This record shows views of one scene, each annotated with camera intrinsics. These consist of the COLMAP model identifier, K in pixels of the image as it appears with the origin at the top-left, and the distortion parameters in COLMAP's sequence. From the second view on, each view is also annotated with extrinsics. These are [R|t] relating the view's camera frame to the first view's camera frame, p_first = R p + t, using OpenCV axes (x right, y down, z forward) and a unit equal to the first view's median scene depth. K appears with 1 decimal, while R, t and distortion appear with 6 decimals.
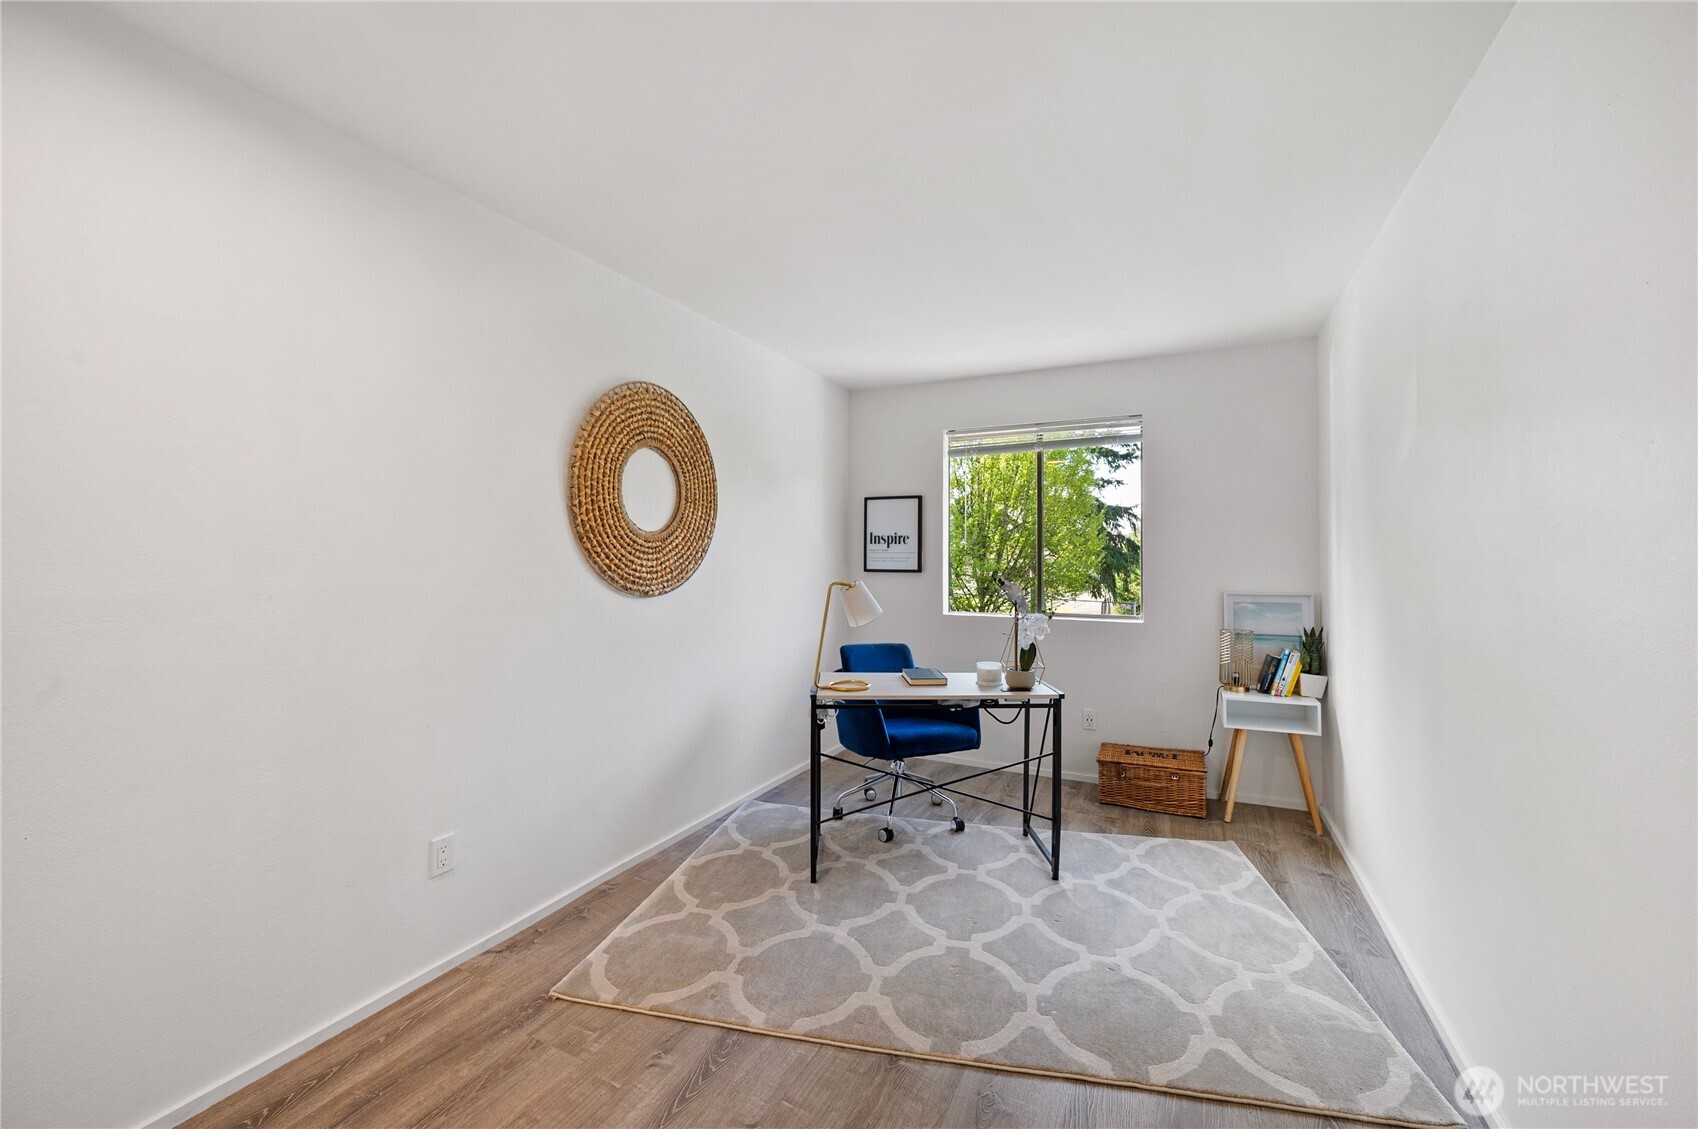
lens RADIAL K [[679.0, 0, 849.0], [0, 679.0, 564.5], [0, 0, 1]] dist [0.001174, 0.000007]
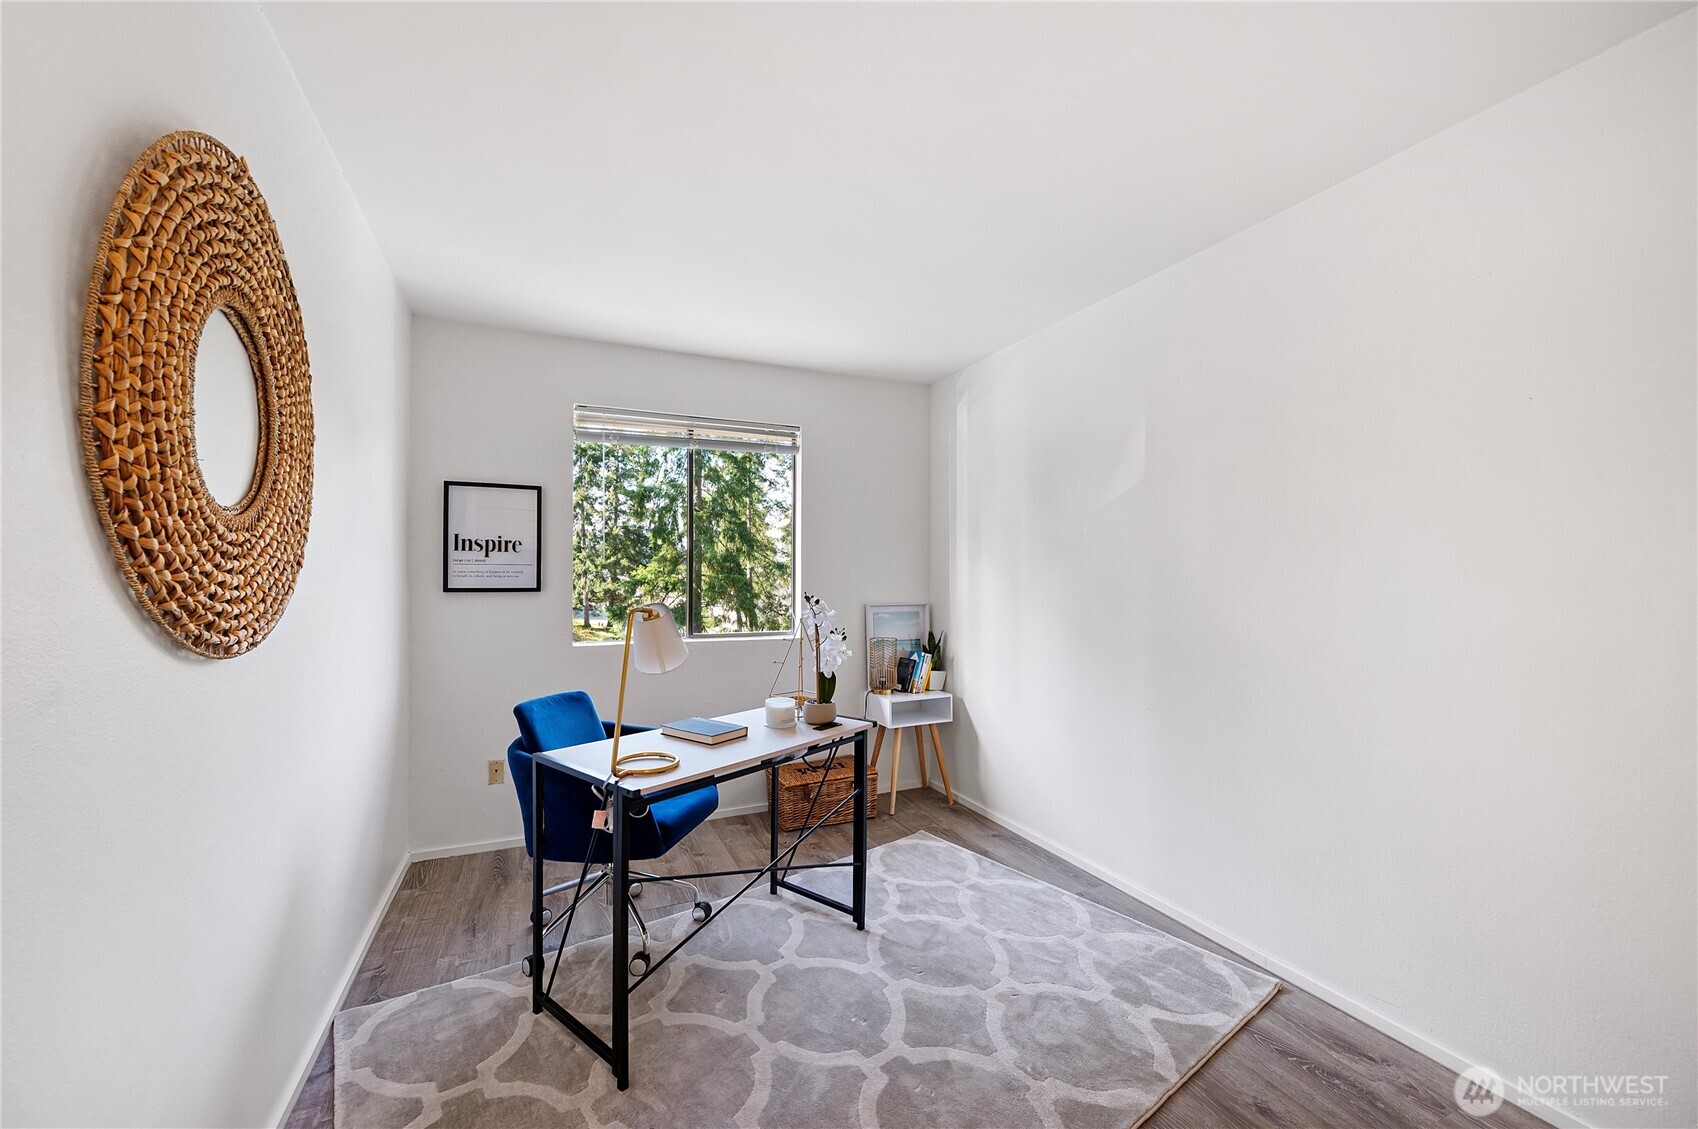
lens RADIAL K [[677.1, 0, 848.9], [0, 677.1, 586.6], [0, 0, 1]] dist [-0.000936, -0.000081]
pose [[0.640211, -0.012784, 0.768093, -0.334770], [0.005968, 0.999914, 0.011668, -0.000233], [-0.768176, -0.002886, 0.640232, 0.378030]]
